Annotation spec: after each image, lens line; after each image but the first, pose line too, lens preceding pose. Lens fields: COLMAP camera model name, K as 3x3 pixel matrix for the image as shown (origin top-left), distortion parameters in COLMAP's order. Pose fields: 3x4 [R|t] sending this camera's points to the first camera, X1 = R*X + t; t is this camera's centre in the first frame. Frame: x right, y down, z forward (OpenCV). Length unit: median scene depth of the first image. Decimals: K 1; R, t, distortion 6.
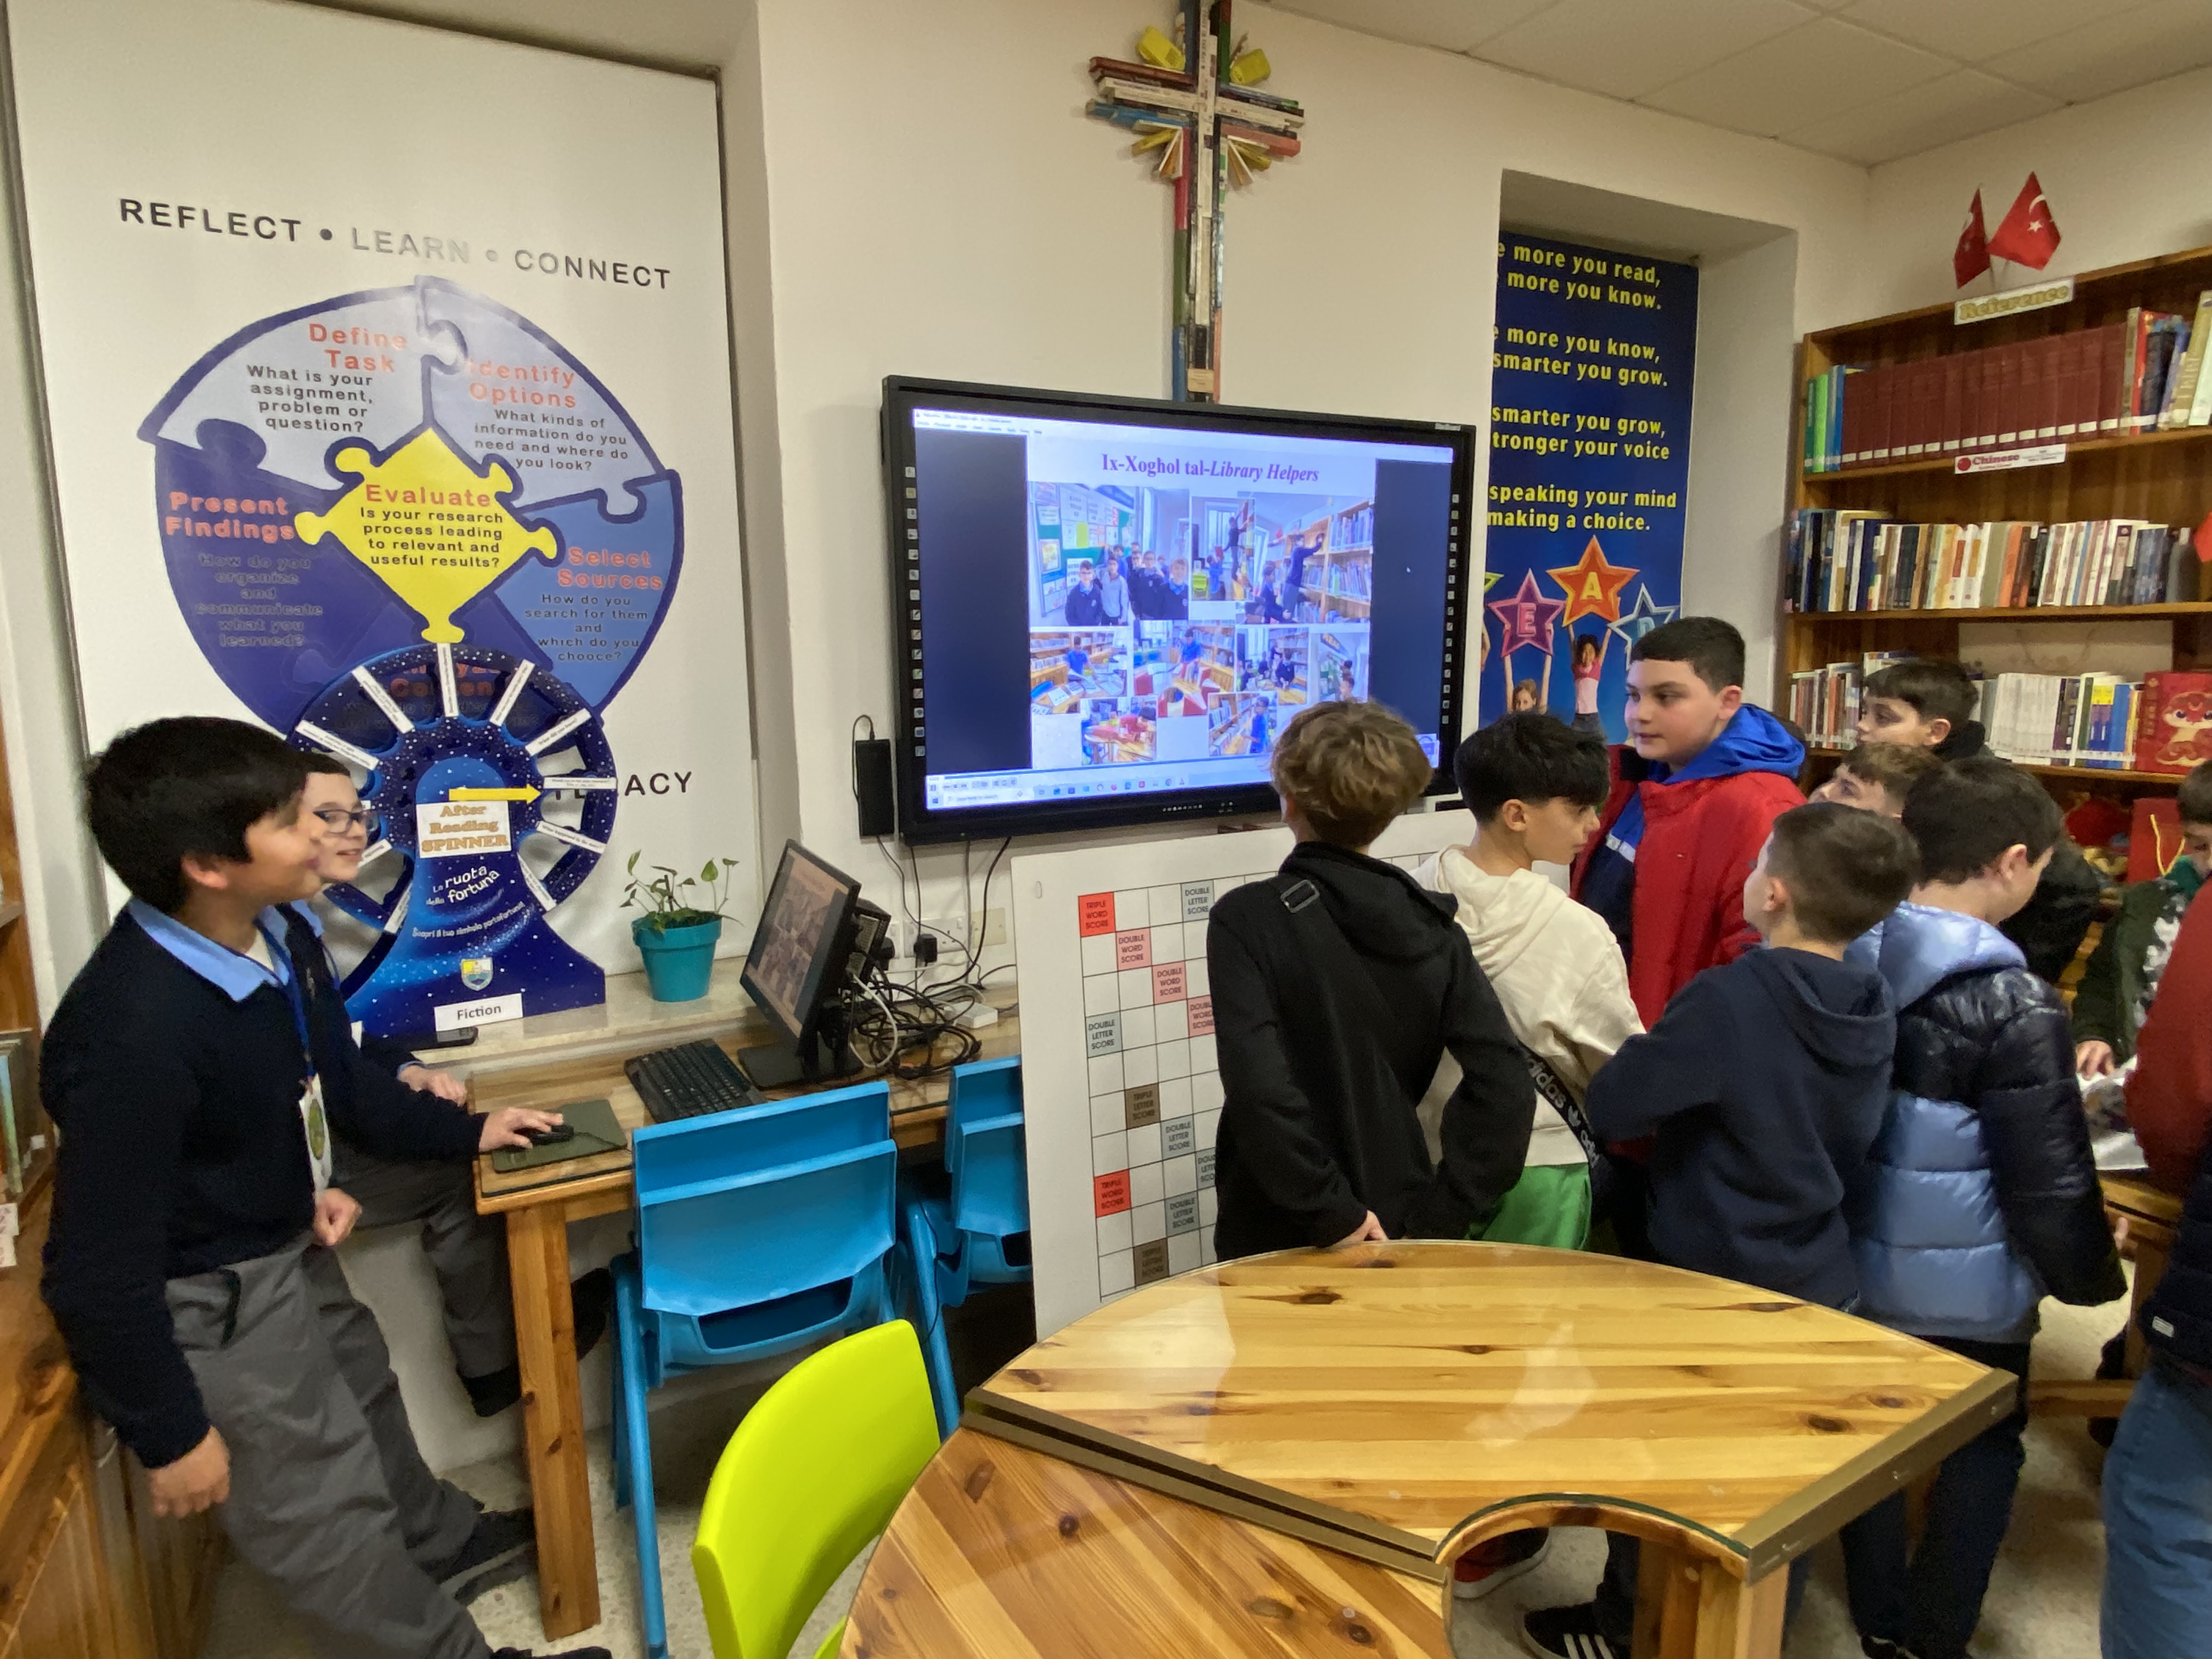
lens RADIAL K [[1278.3, 0, 1113.4], [0, 1278.3, 827.5], [0, 0, 1]] dist [0.023766, -0.028987]
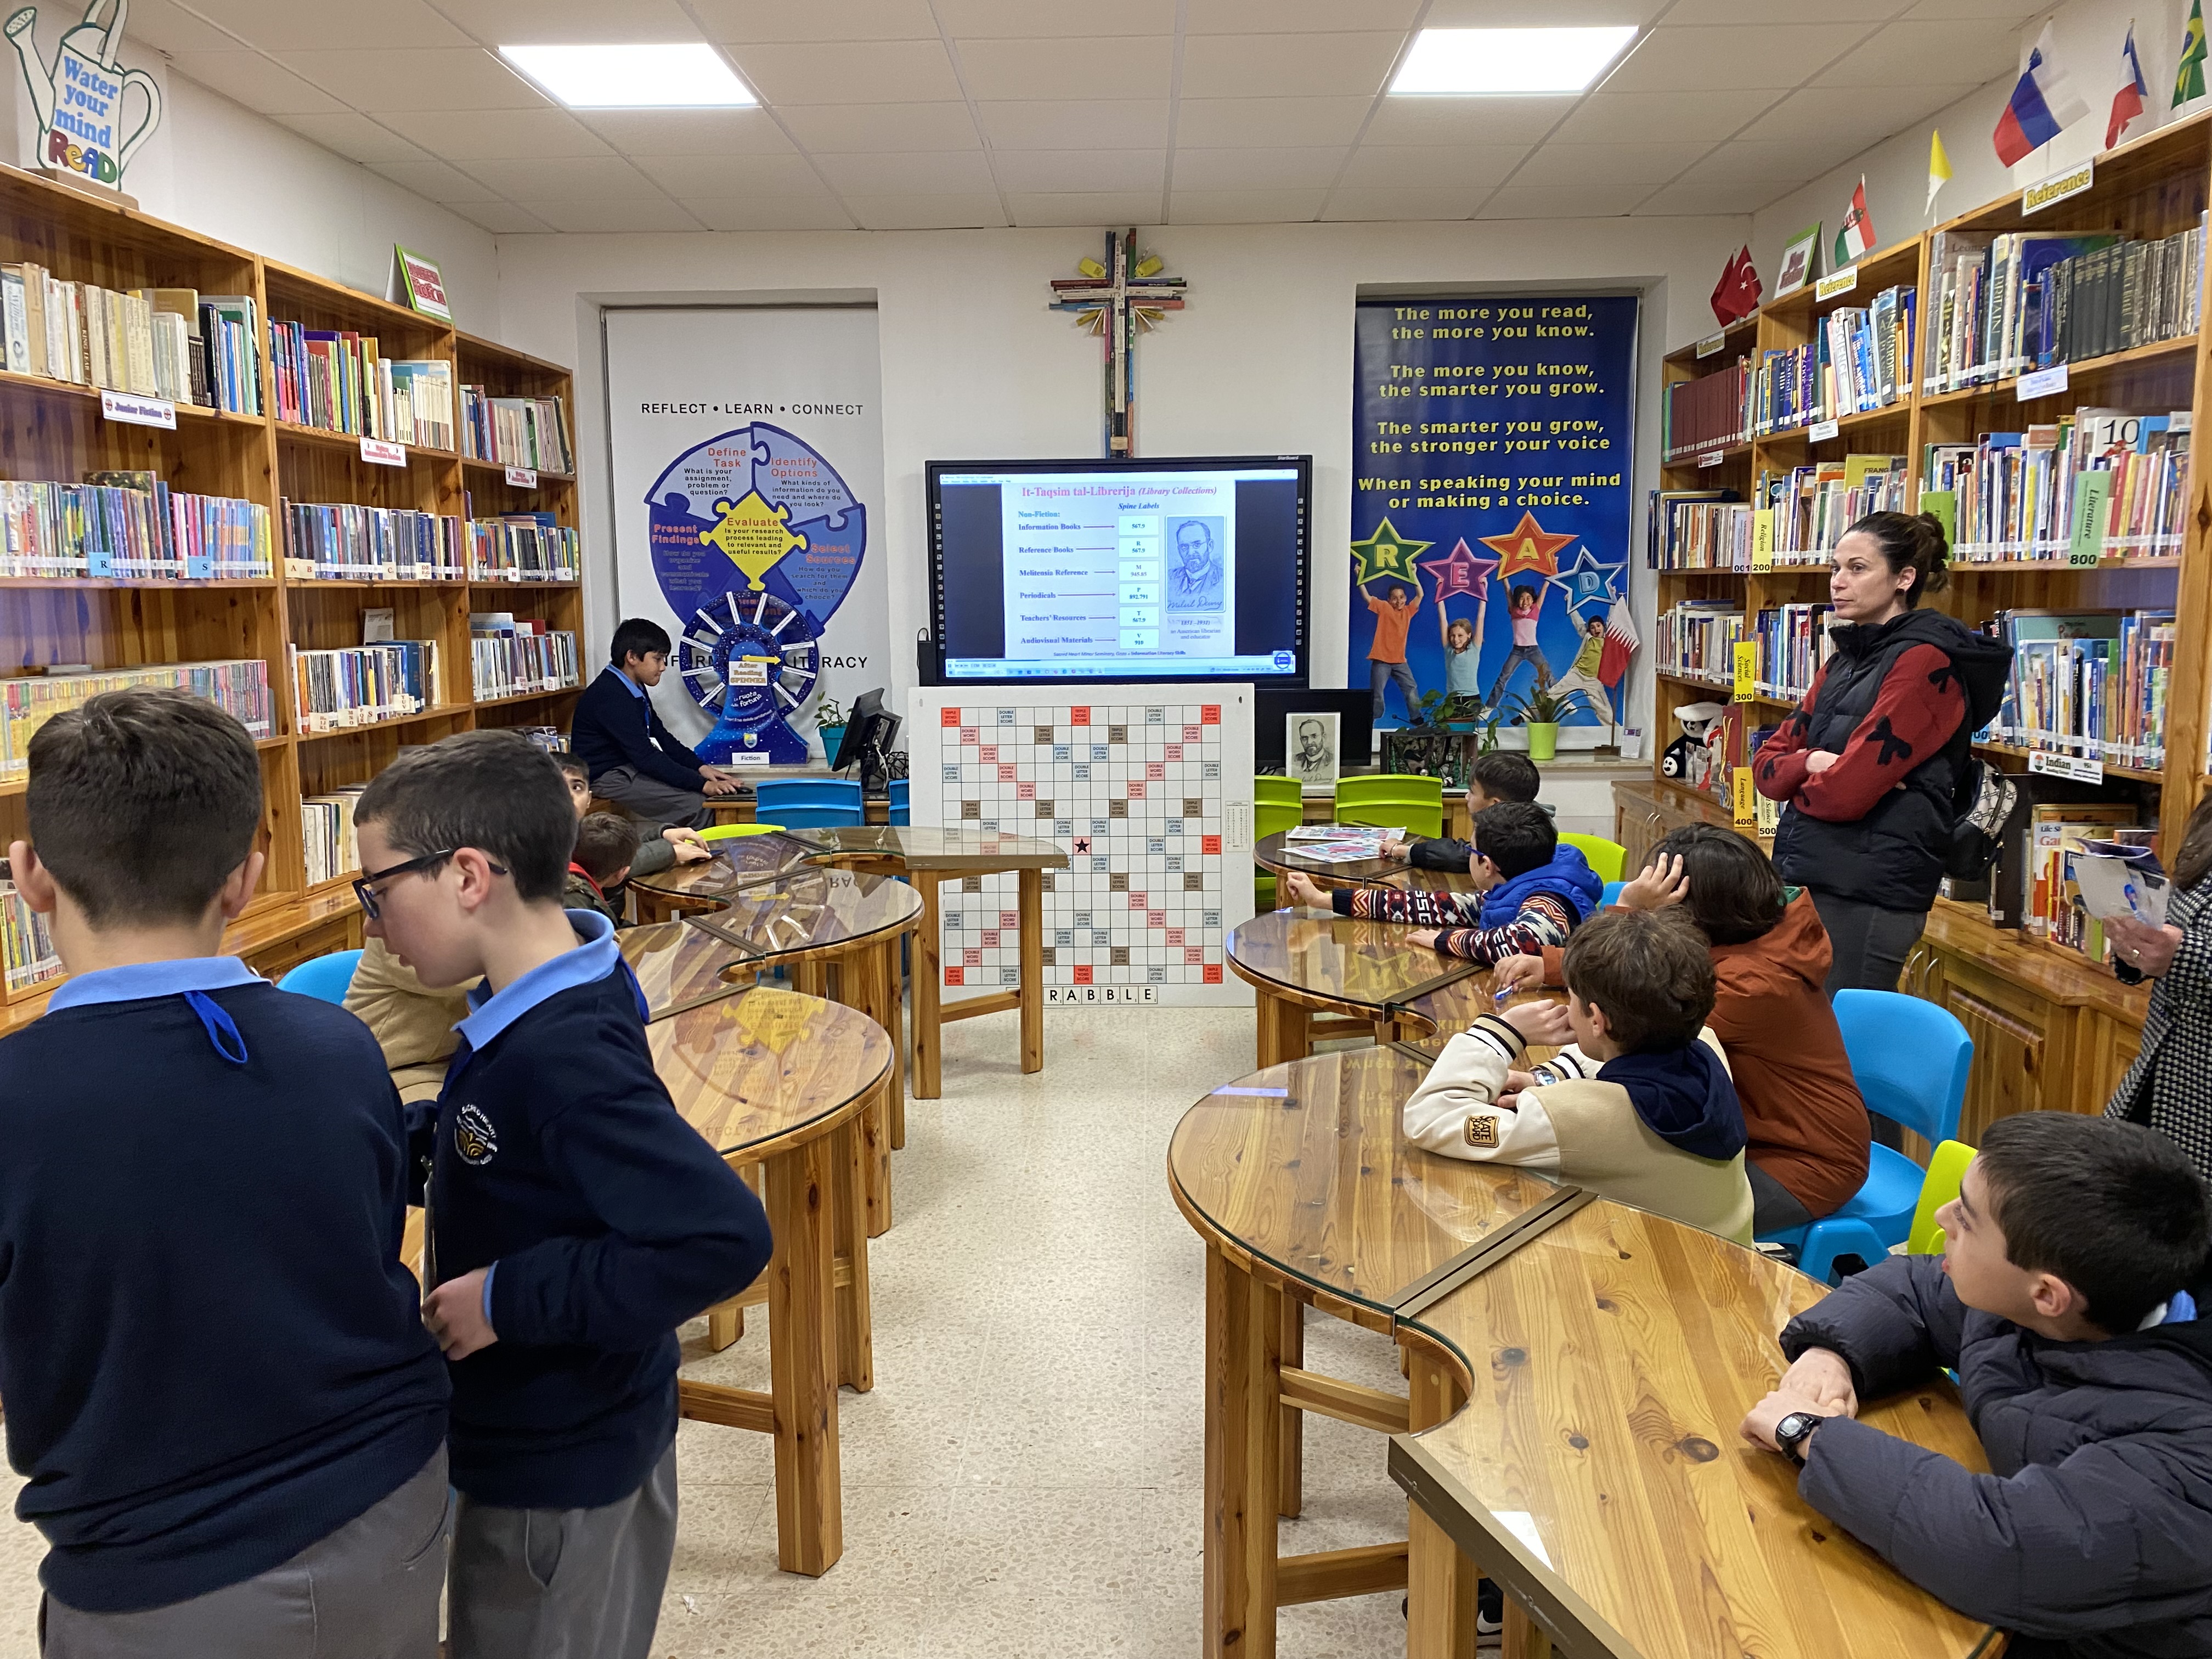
lens RADIAL K [[1685.1, 0, 1083.9], [0, 1685.1, 839.1], [0, 0, 1]] dist [0.035392, -0.044408]
pose [[0.864863, 0.078038, -0.495905, 1.294680], [-0.074778, 0.996849, 0.026454, 0.146061], [0.496407, 0.014204, 0.867974, -1.096536]]
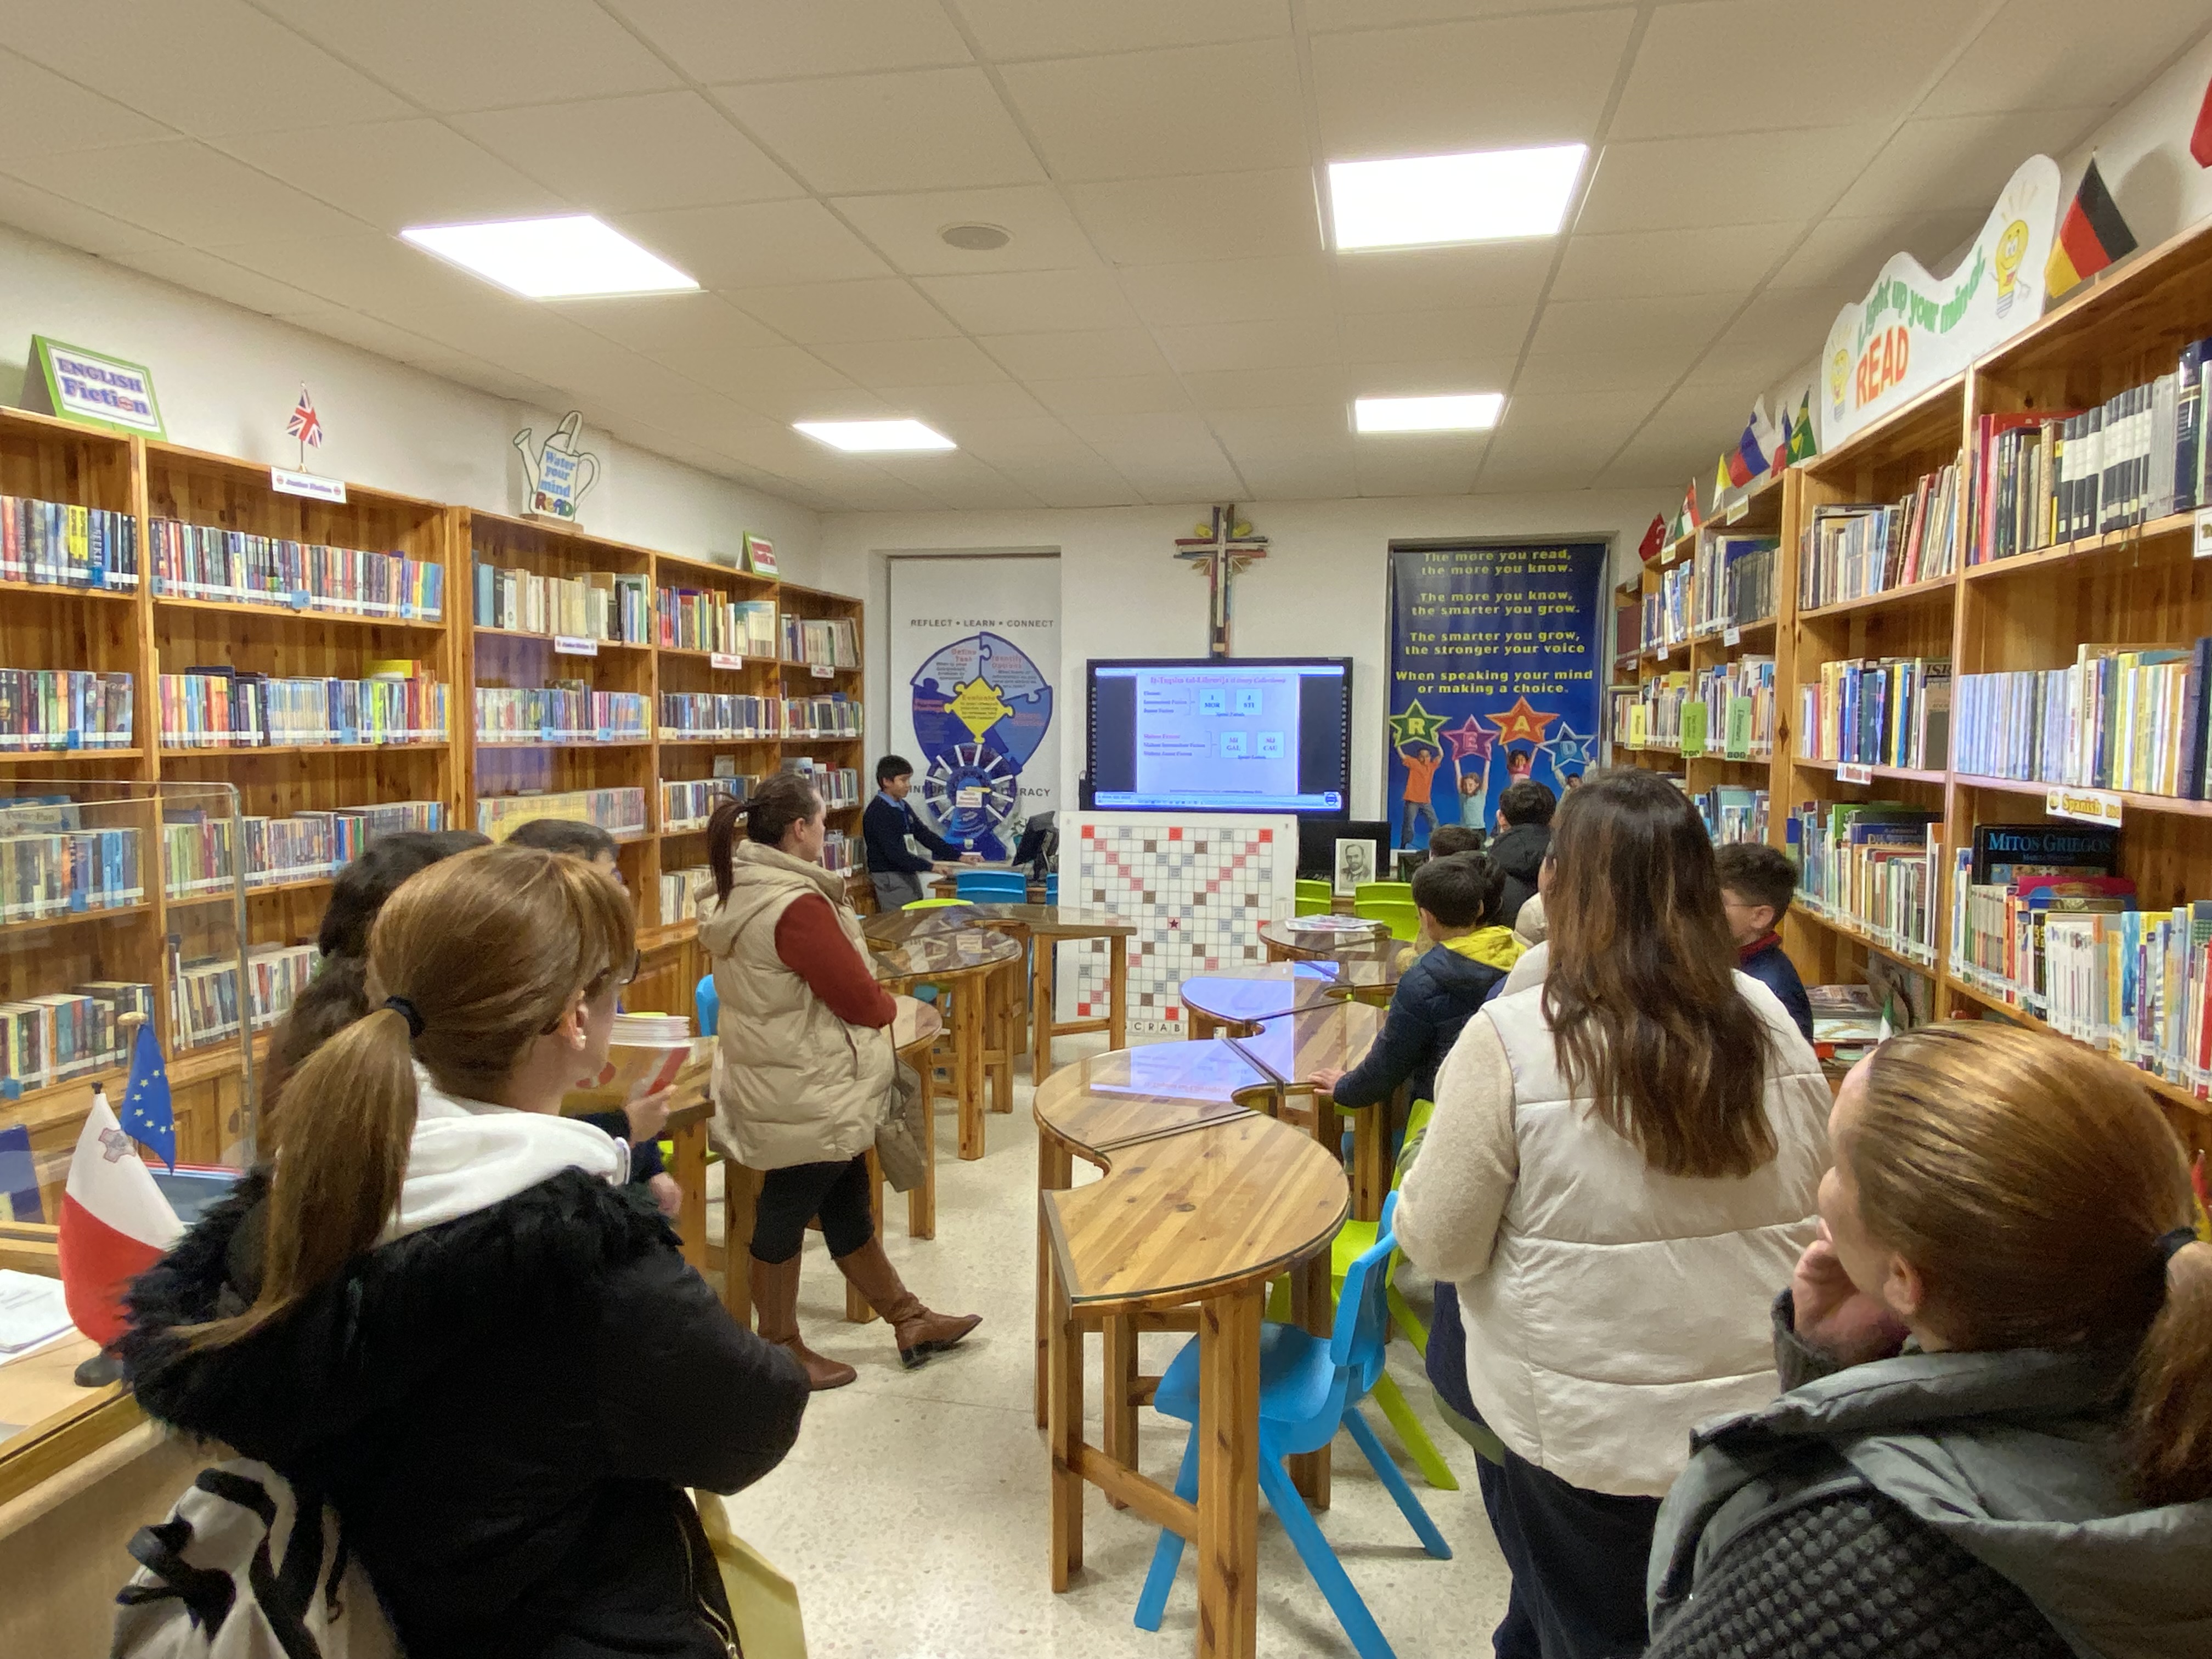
lens RADIAL K [[1360.4, 0, 1087.6], [0, 1360.4, 832.6], [0, 0, 1]] dist [0.058547, -0.001468]
pose [[0.756731, 0.068402, -0.650138, 1.765930], [-0.111540, 0.993438, -0.025306, 0.123954], [0.644141, 0.091666, 0.759394, -1.278221]]
